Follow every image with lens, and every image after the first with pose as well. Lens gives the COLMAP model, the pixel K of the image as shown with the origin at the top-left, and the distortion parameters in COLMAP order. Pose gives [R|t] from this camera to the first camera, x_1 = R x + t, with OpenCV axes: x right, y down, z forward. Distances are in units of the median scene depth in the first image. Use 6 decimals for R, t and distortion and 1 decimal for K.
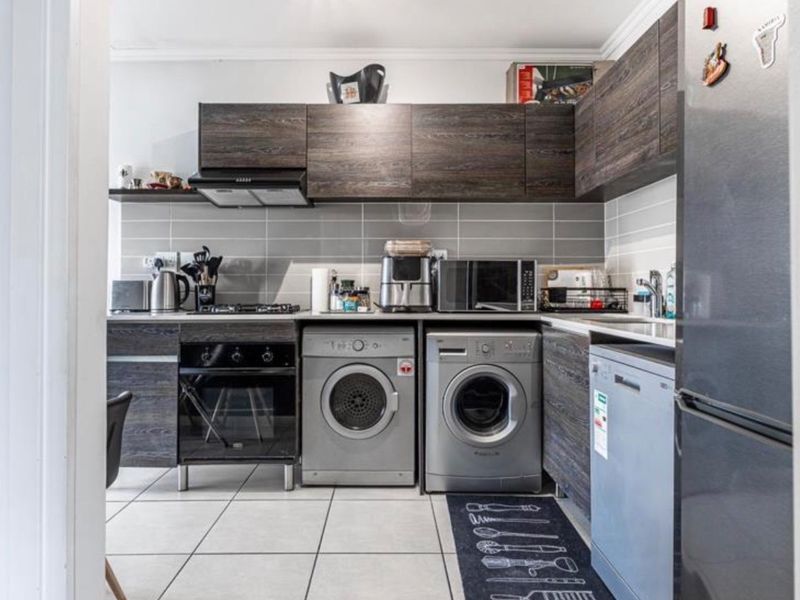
lens RADIAL K [[469.7, 0, 388.6], [0, 469.7, 282.7], [0, 0, 1]] dist [-0.004332, -0.000429]
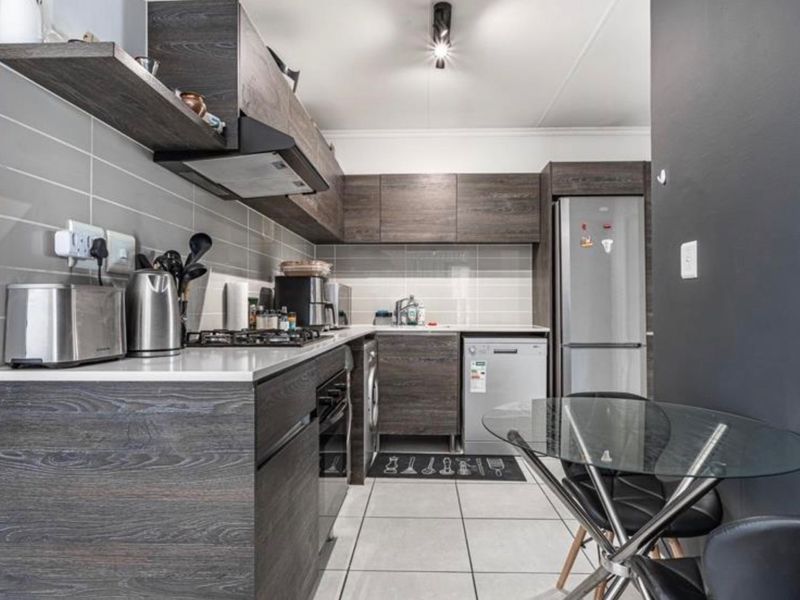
lens RADIAL K [[478.0, 0, 401.4], [0, 478.0, 301.7], [0, 0, 1]] dist [-0.004517, -0.000917]
pose [[0.060623, 0.016738, 0.998020, -1.121861], [-0.012761, 0.999791, -0.015993, 0.013999], [-0.998079, -0.011767, 0.060824, 0.841751]]
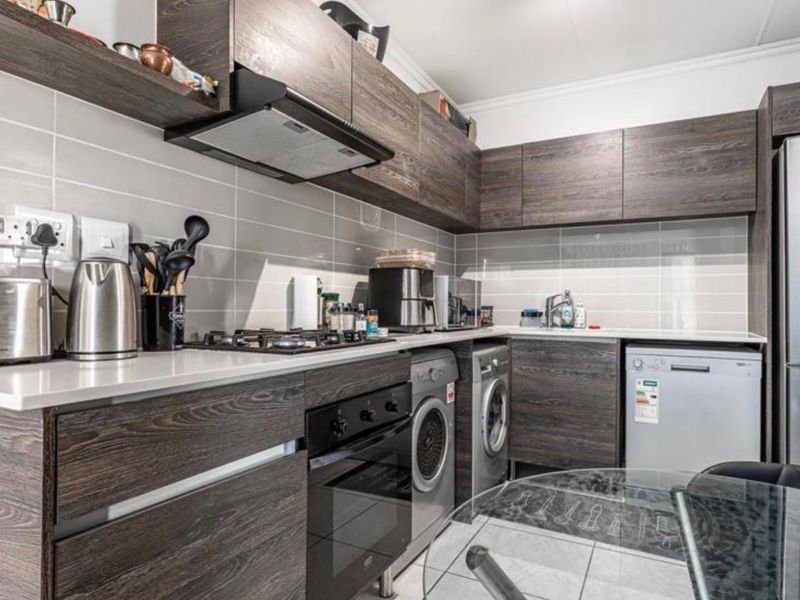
lens RADIAL K [[478.0, 0, 401.4], [0, 478.0, 301.7], [0, 0, 1]] dist [-0.004517, -0.000917]
pose [[0.480845, 0.014288, 0.876689, -0.845002], [-0.019207, 0.999799, -0.005760, 0.012215], [-0.876595, -0.014069, 0.481023, 0.666214]]
